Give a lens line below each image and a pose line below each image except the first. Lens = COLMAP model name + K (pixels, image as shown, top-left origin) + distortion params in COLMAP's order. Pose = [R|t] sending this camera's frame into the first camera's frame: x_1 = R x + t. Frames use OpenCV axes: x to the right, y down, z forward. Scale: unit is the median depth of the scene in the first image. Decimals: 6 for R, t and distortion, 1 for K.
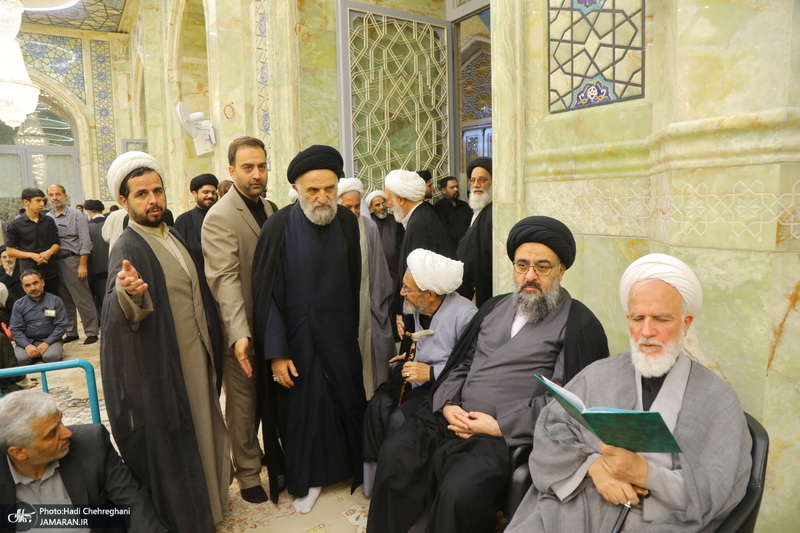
lens RADIAL K [[546.3, 0, 401.9], [0, 546.3, 276.6], [0, 0, 1]] dist [-0.116984, 0.058715]
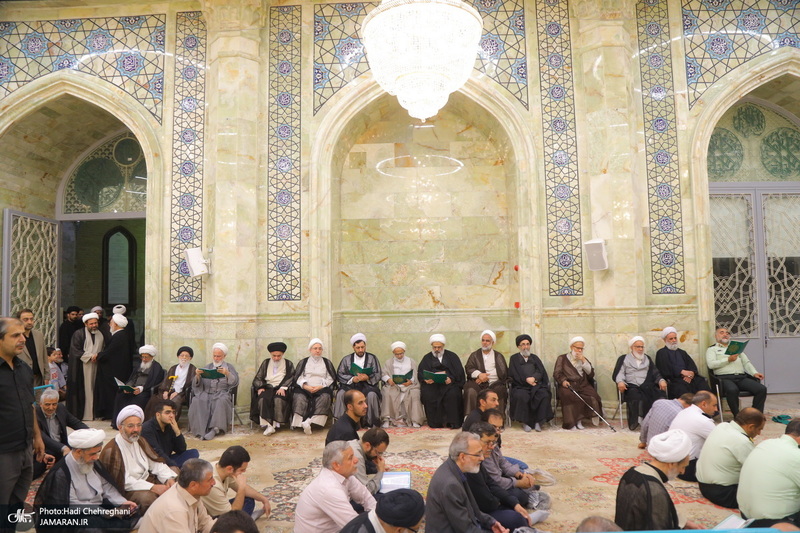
lens RADIAL K [[546.3, 0, 401.9], [0, 546.3, 276.6], [0, 0, 1]] dist [-0.116984, 0.058715]
pose [[0.562679, 0.060902, 0.824429, -1.826447], [0.109994, 0.982900, -0.147680, 0.203512], [-0.819325, 0.173778, 0.546358, -2.202193]]
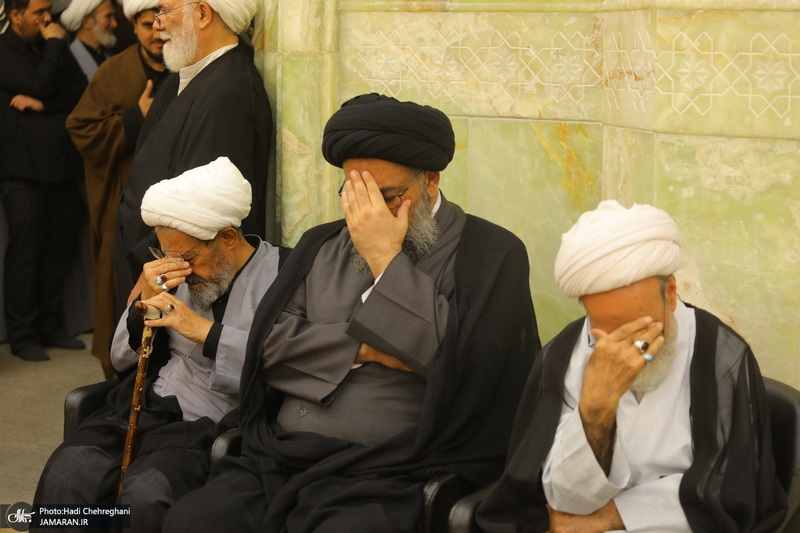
lens RADIAL K [[1621.5, 0, 400.0], [0, 1621.5, 266.5], [0, 0, 1]] dist [-0.335161, 0.544375]
pose [[0.904055, -0.023824, 0.426751, -0.415774], [0.022361, 0.999714, 0.008439, 0.056087], [-0.426830, 0.001913, 0.904330, -0.409082]]
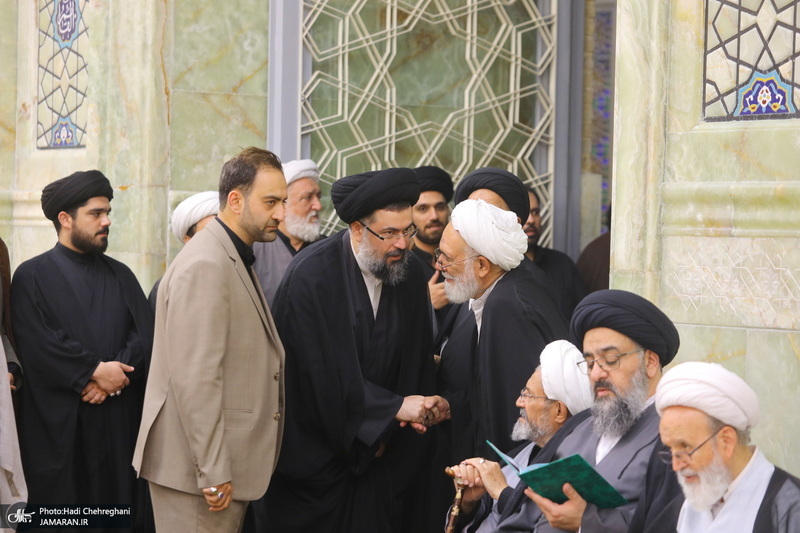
lens RADIAL K [[2631.5, 0, 400.0], [0, 2631.5, 266.5], [0, 0, 1]] dist [0.128532, 3.610257]
pose [[0.998979, 0.043524, 0.012138, -0.093345], [-0.041774, 0.992013, -0.119016, 0.235761], [-0.017221, 0.118388, 0.992818, -2.051065]]
